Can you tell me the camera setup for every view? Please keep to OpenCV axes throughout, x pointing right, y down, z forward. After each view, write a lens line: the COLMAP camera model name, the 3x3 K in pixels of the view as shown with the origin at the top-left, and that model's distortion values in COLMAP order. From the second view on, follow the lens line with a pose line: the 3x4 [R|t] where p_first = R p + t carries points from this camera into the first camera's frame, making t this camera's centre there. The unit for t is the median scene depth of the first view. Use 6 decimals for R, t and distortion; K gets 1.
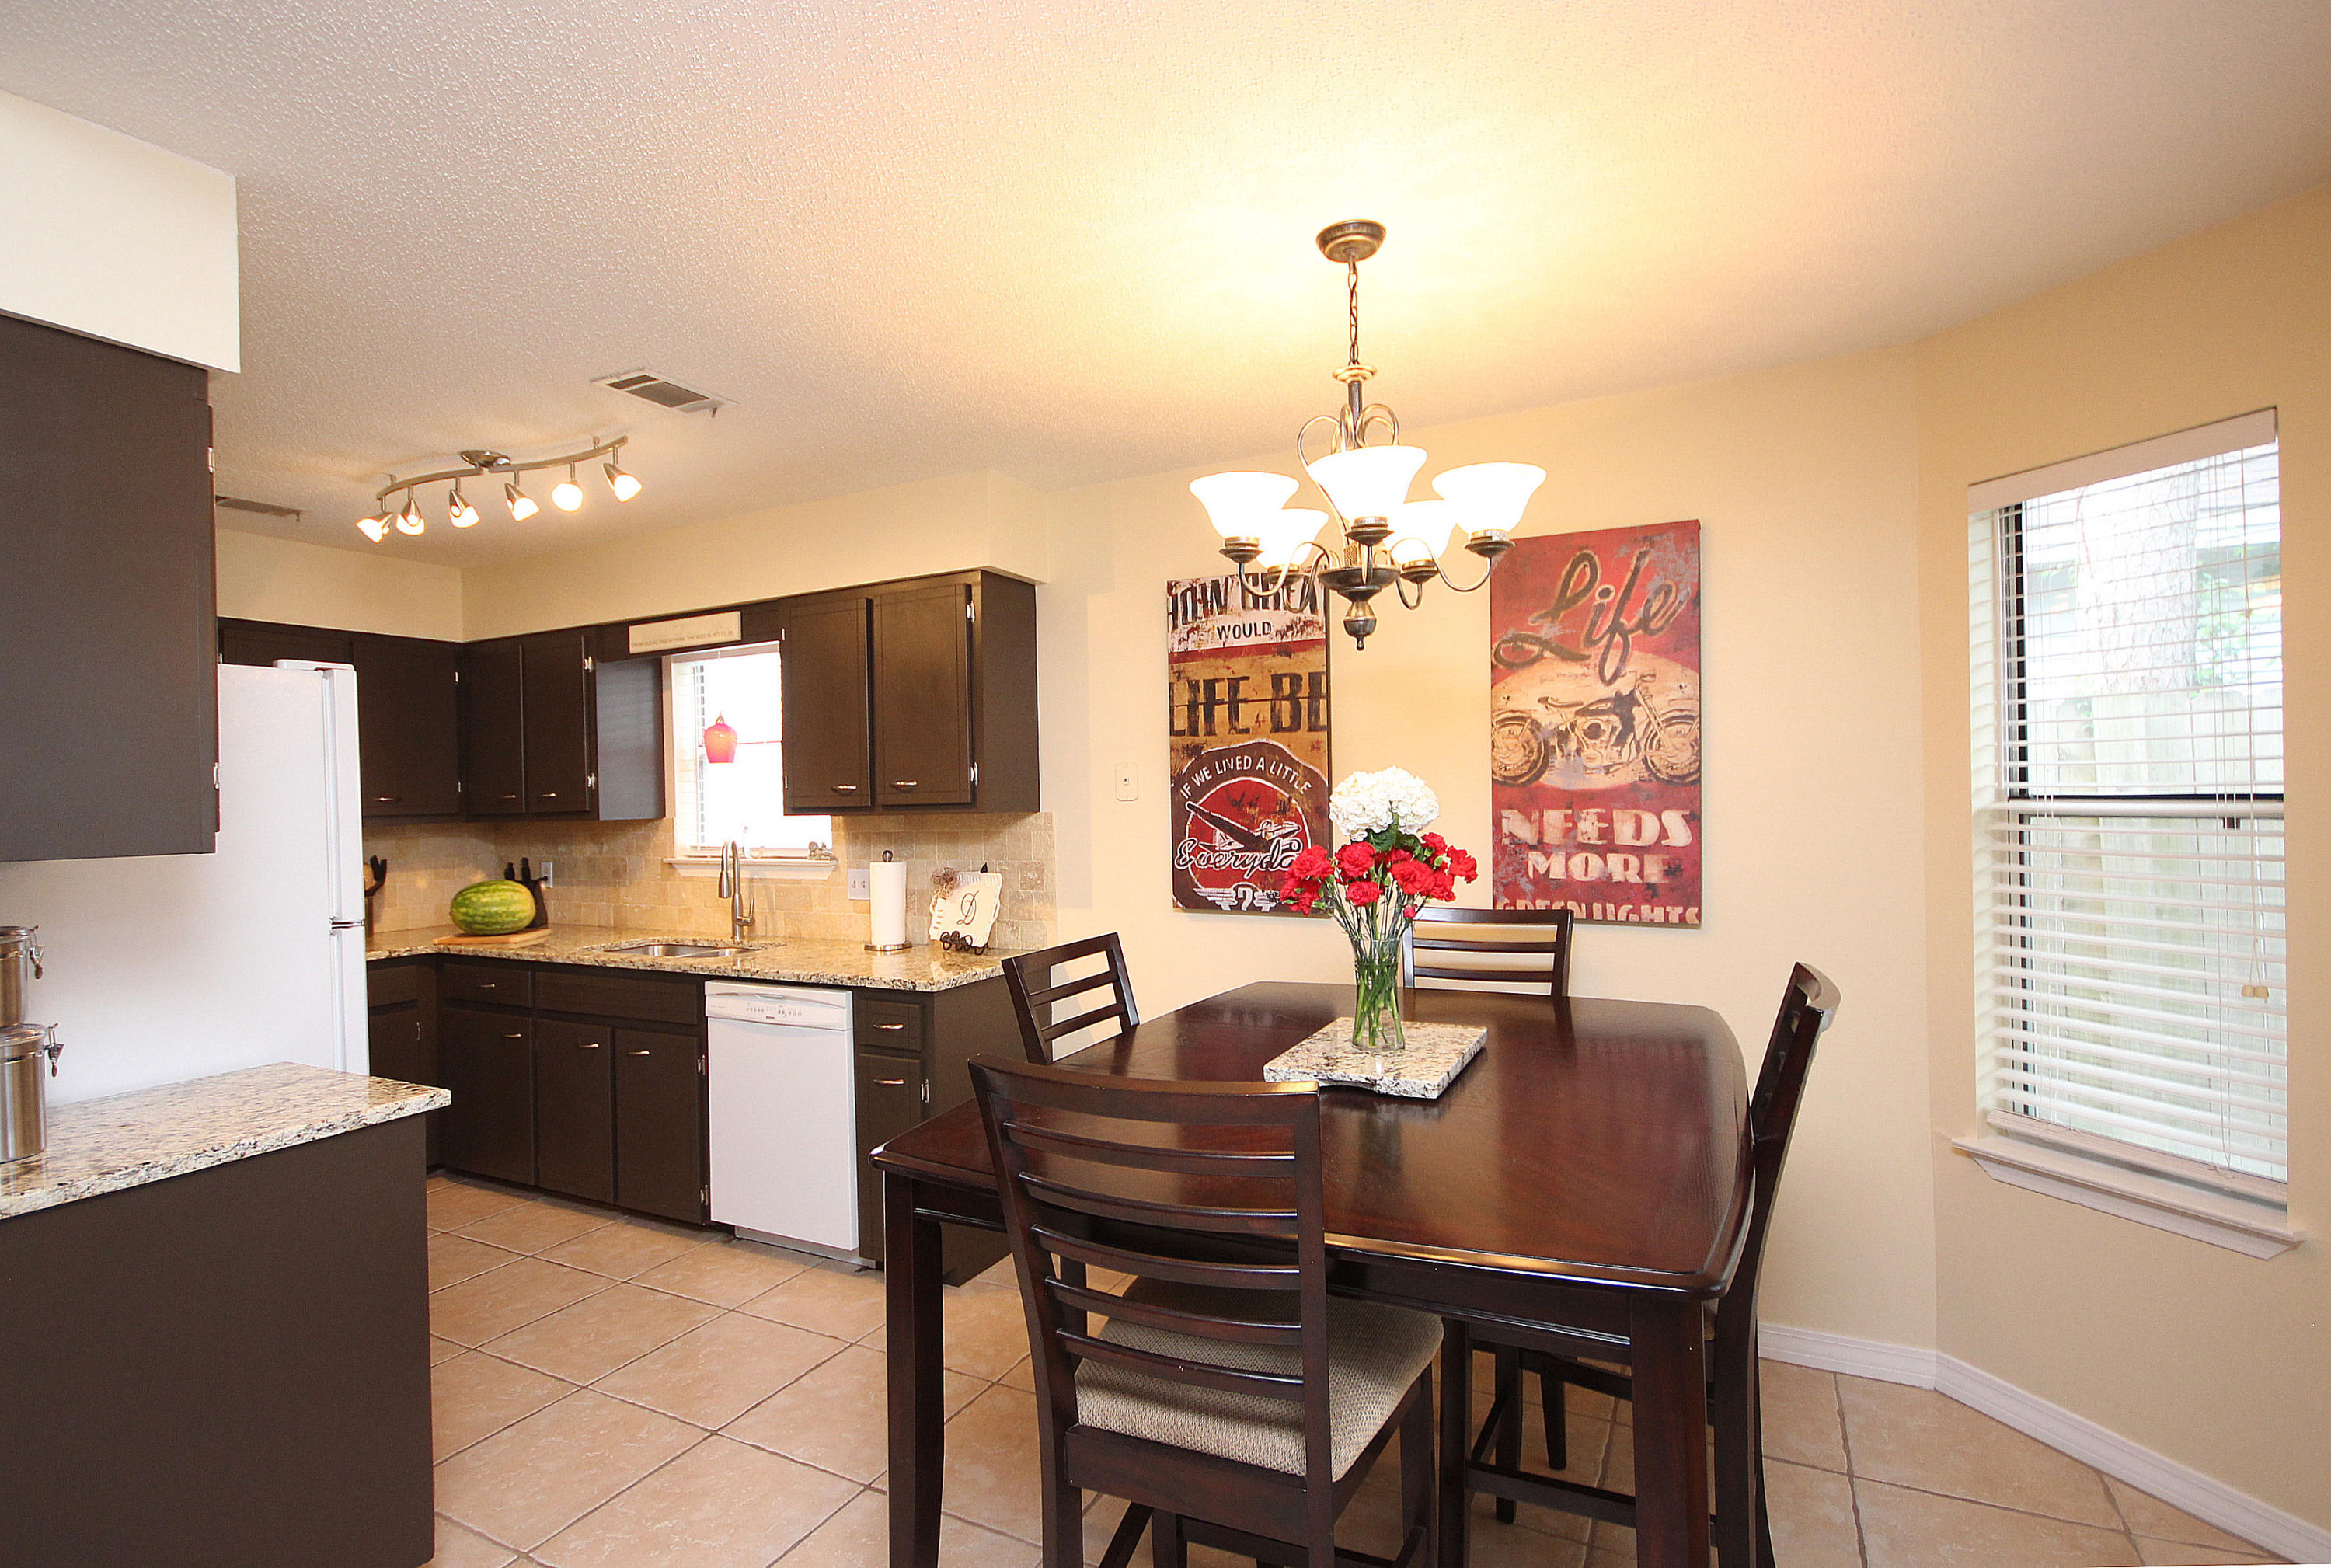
lens RADIAL K [[1124.4, 0, 1163.2], [0, 1124.4, 785.9], [0, 0, 1]] dist [-0.005561, 0.001218]
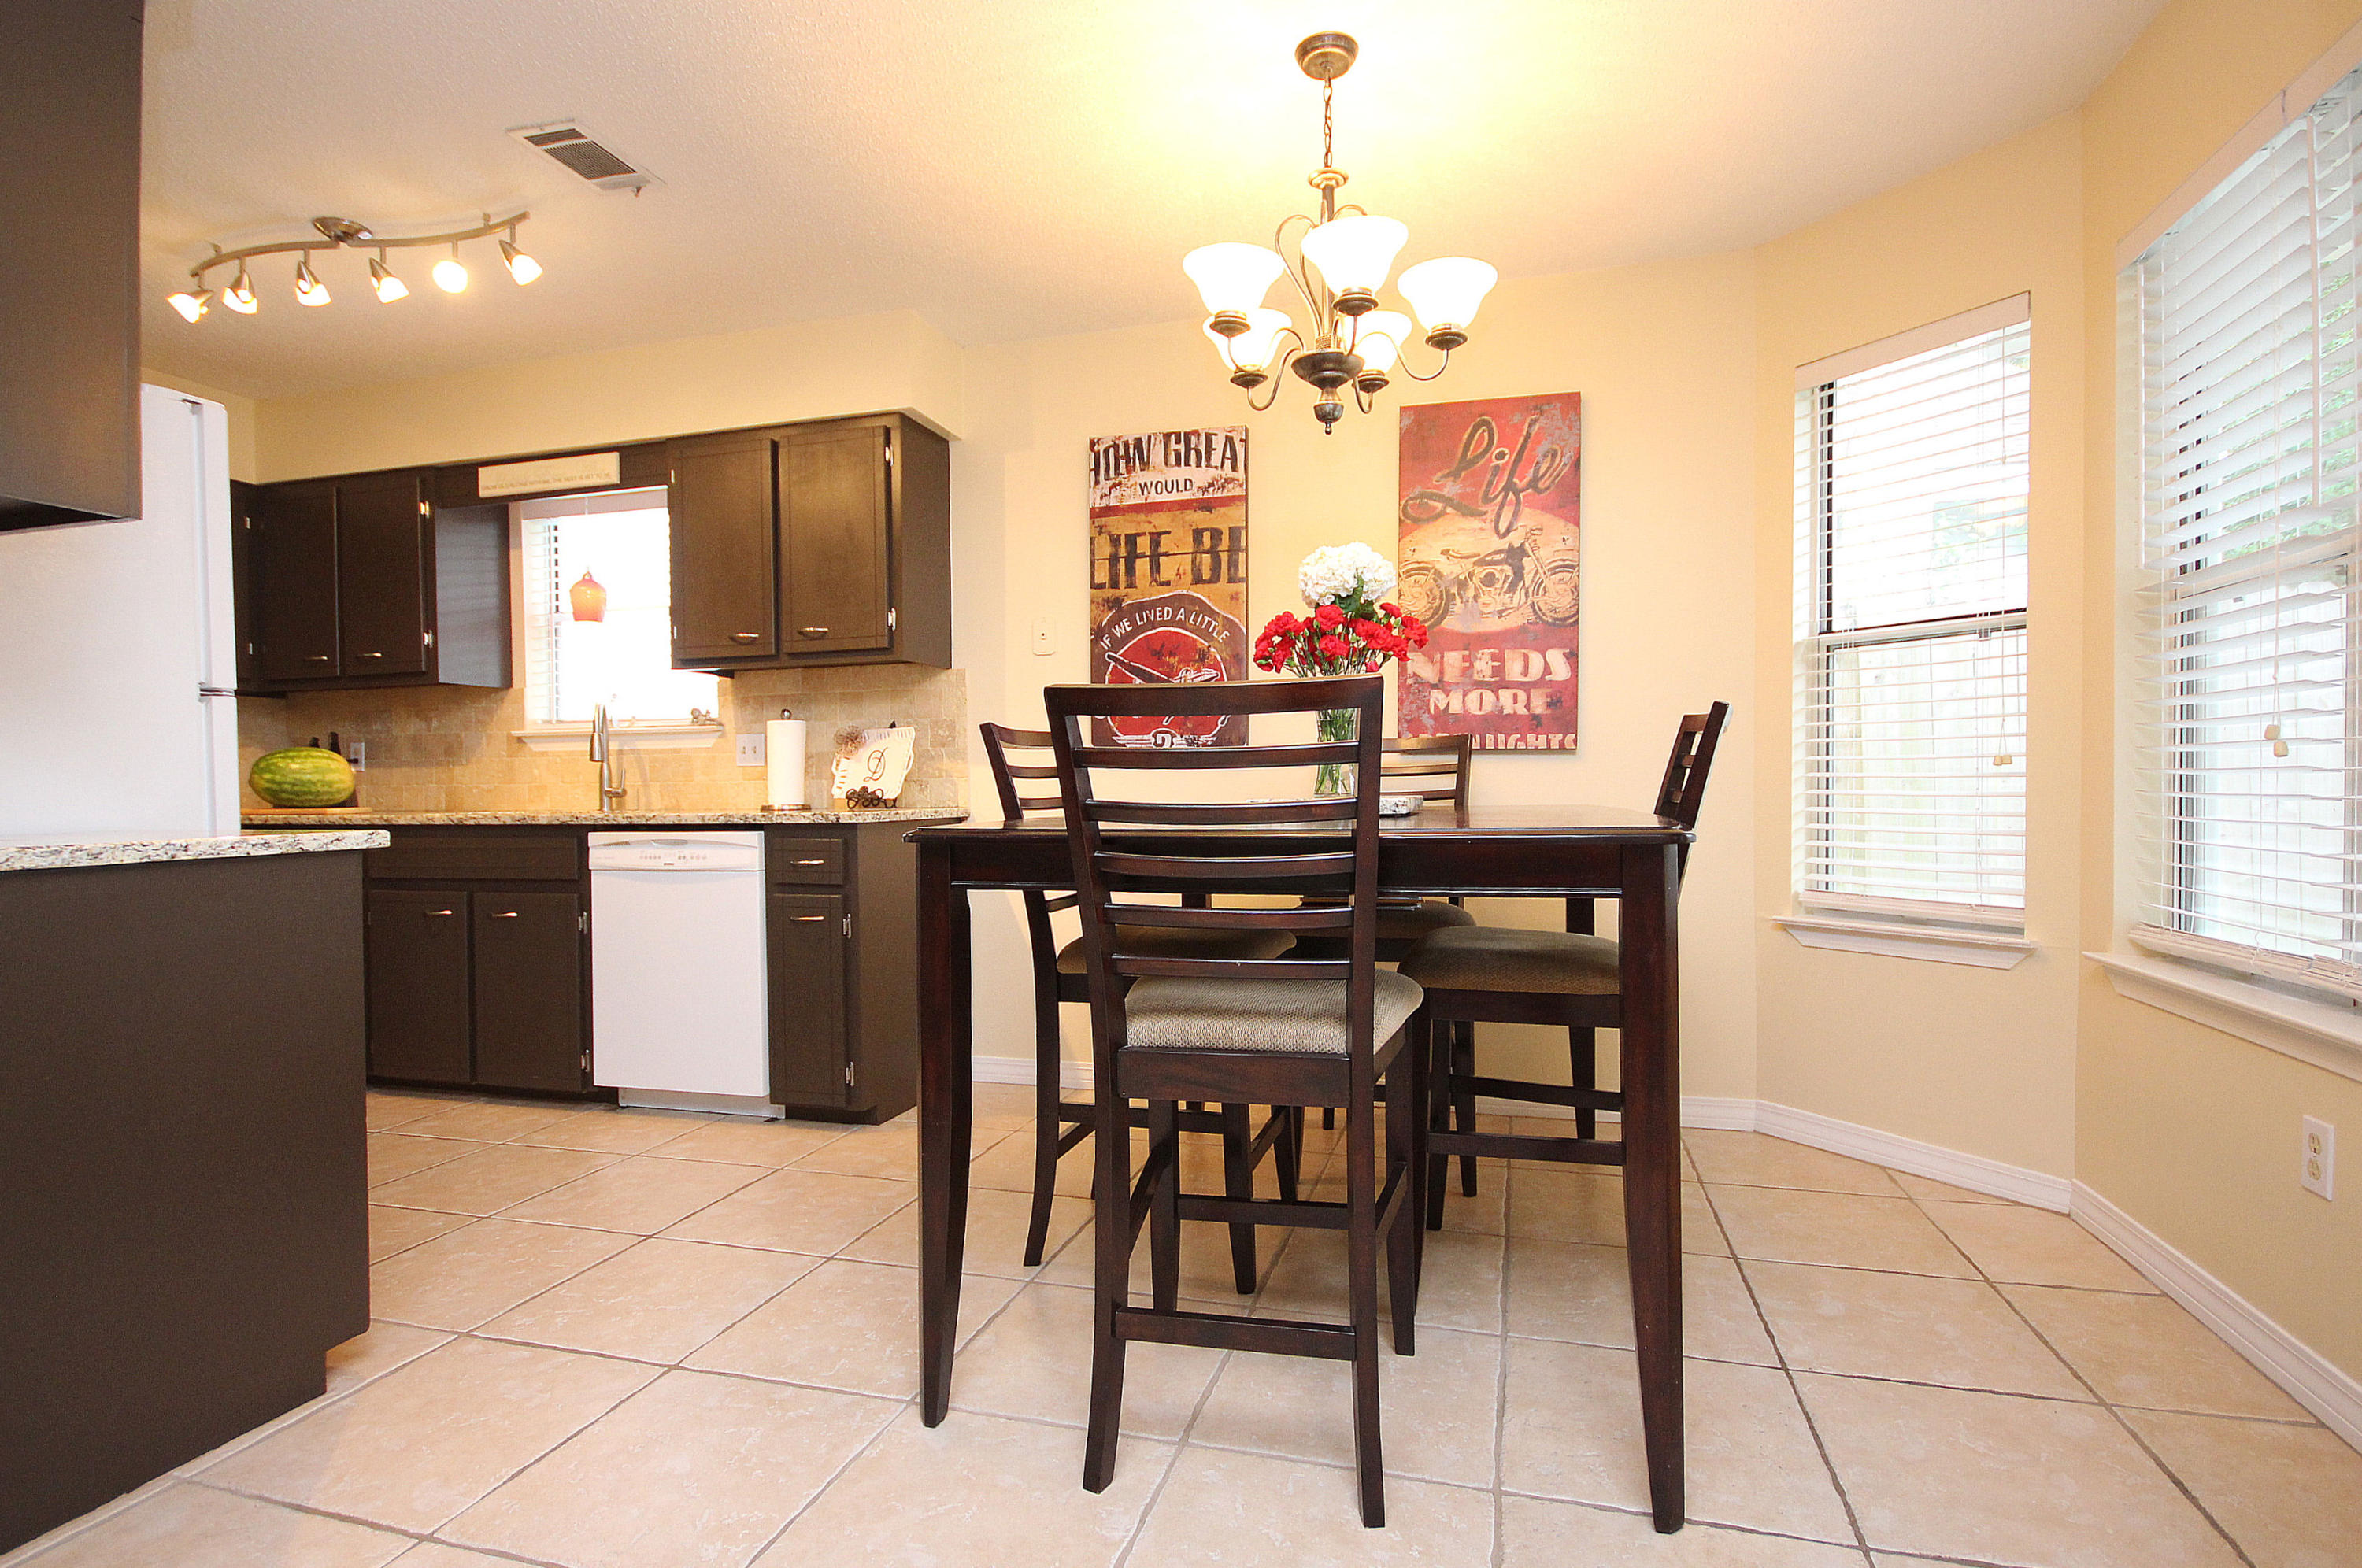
lens RADIAL K [[1125.3, 0, 1219.5], [0, 1125.3, 798.8], [0, 0, 1]] dist [0.002635, -0.007418]
pose [[0.977368, 0.008714, 0.211368, -0.098495], [-0.011880, 0.999835, 0.013715, 0.137164], [-0.211214, -0.015915, 0.977310, -0.033959]]
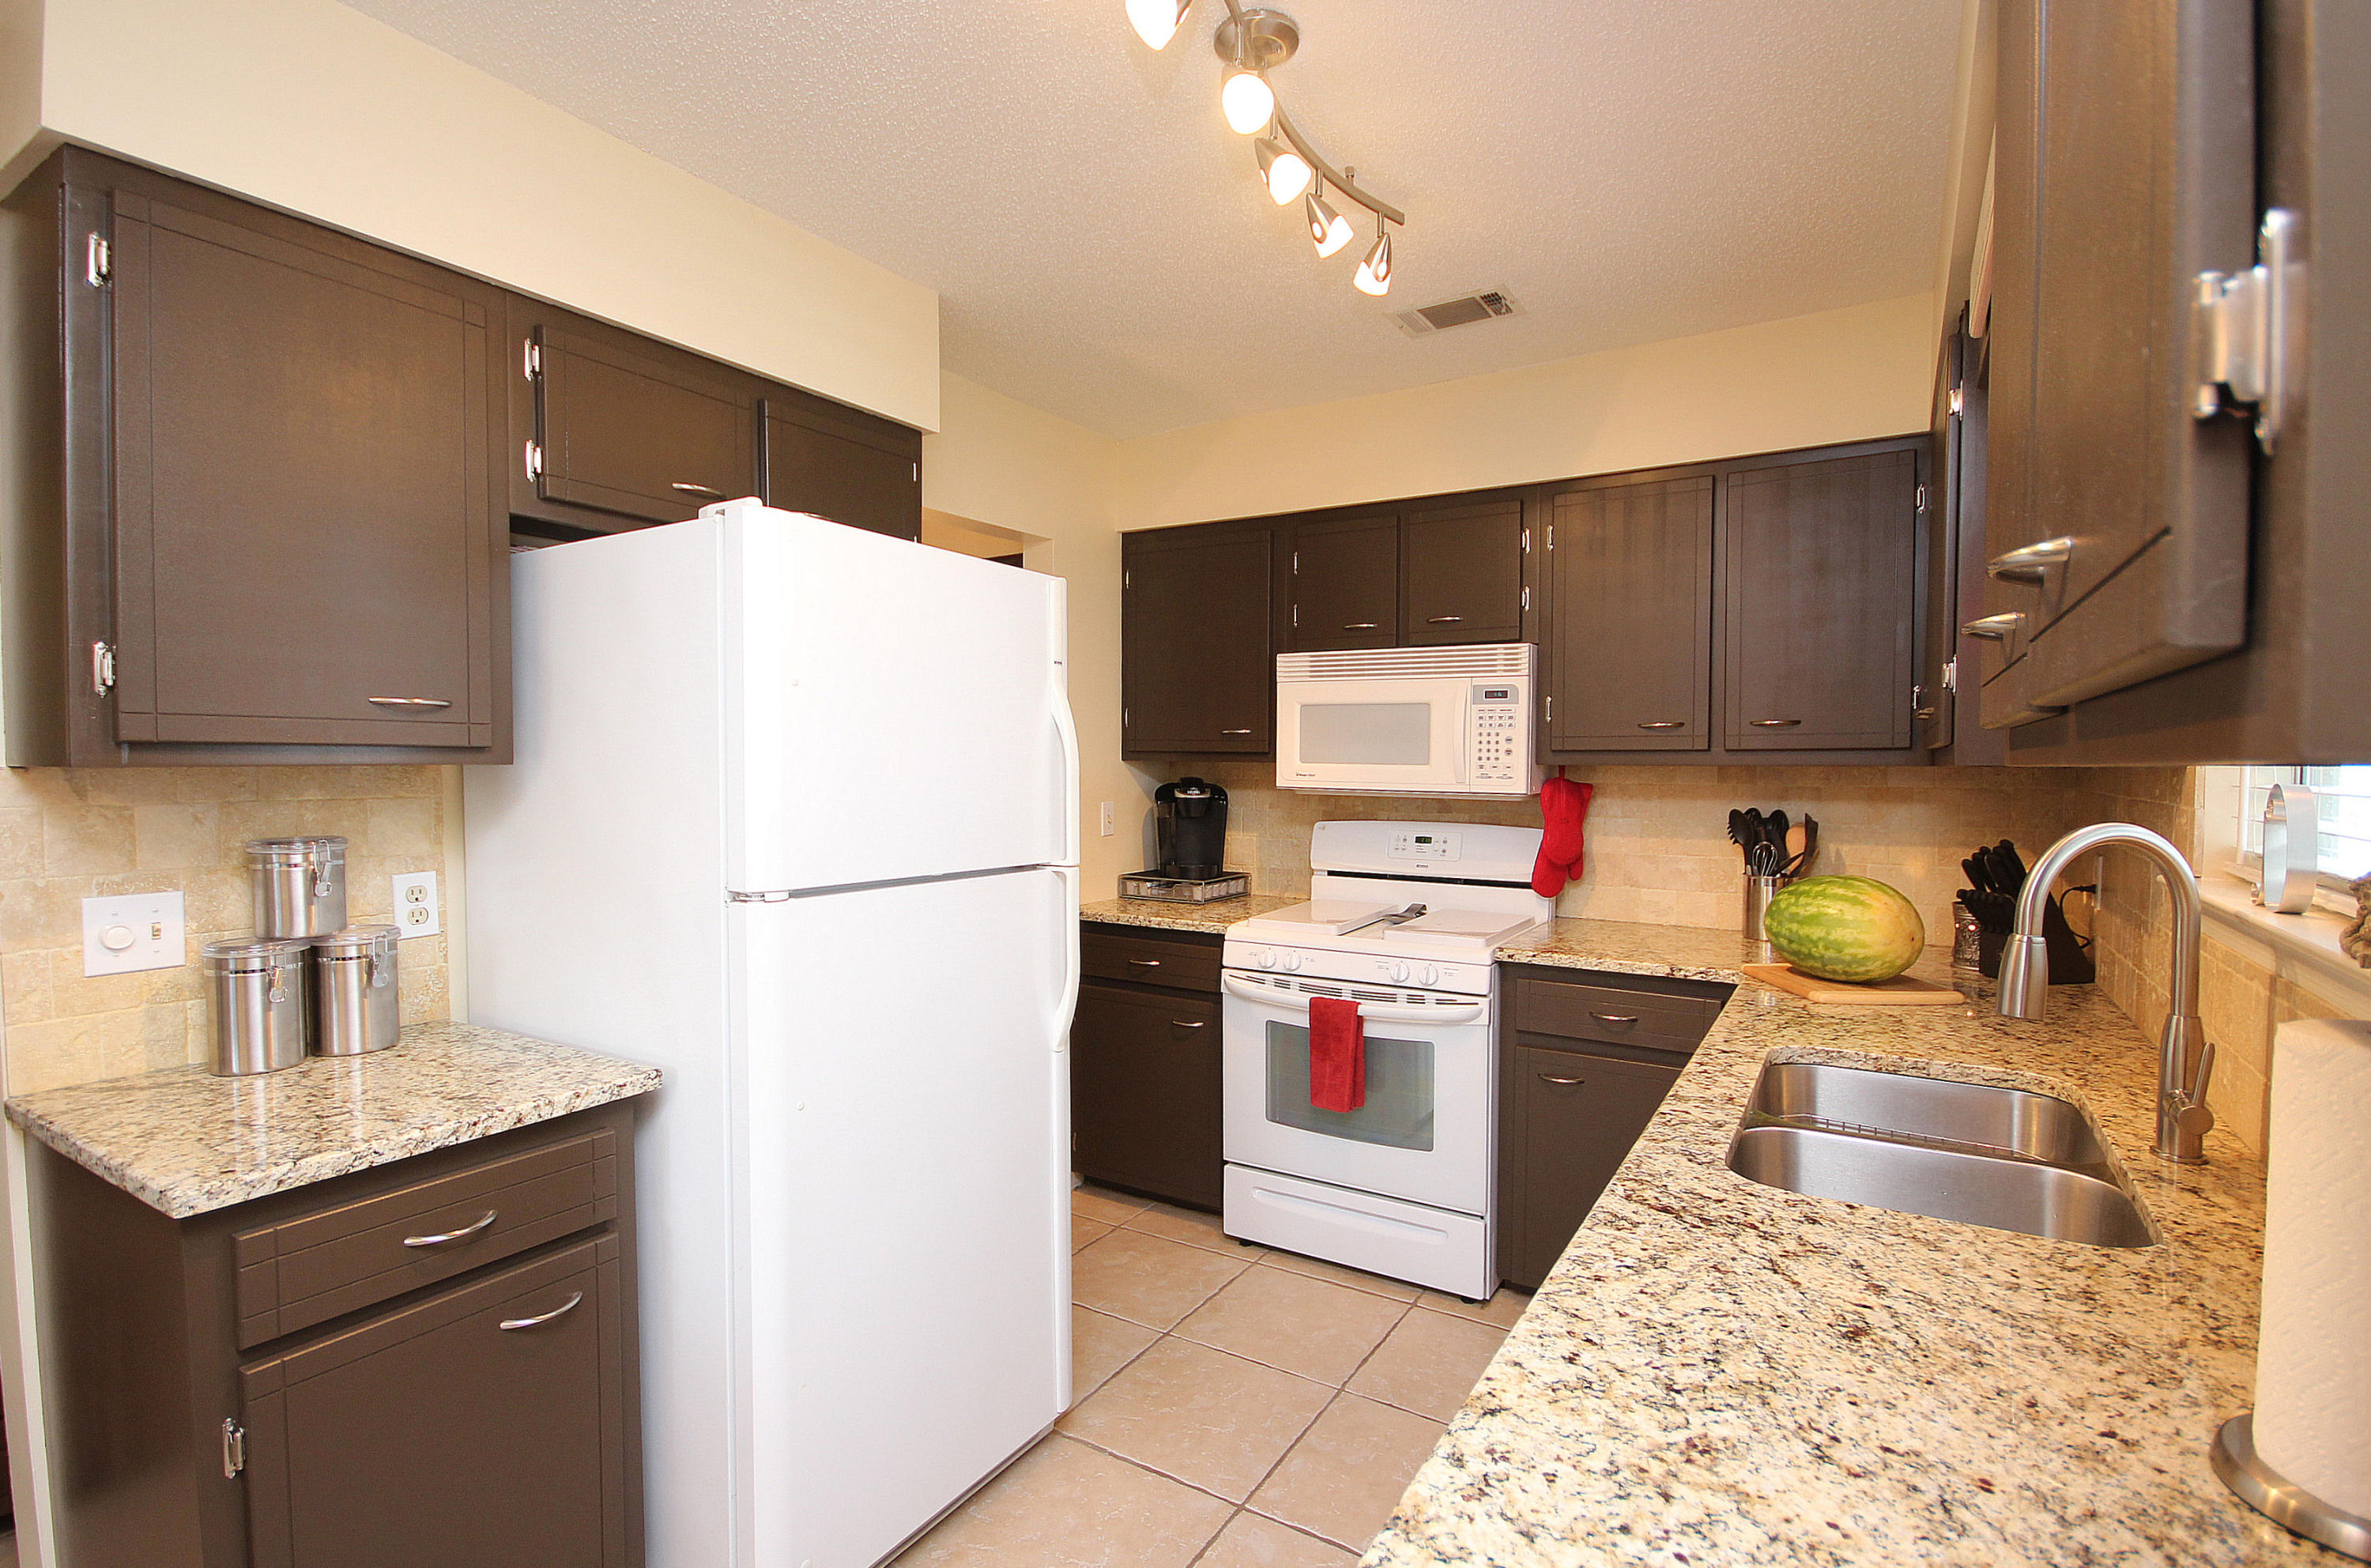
lens RADIAL K [[1121.0, 0, 1191.2], [0, 1121.0, 789.4], [0, 0, 1]] dist [0.001190, -0.008622]
pose [[-0.062485, 0.047178, -0.996930, -0.073332], [0.003262, 0.998886, 0.047066, 0.023326], [0.998041, -0.000311, -0.062569, 0.964070]]
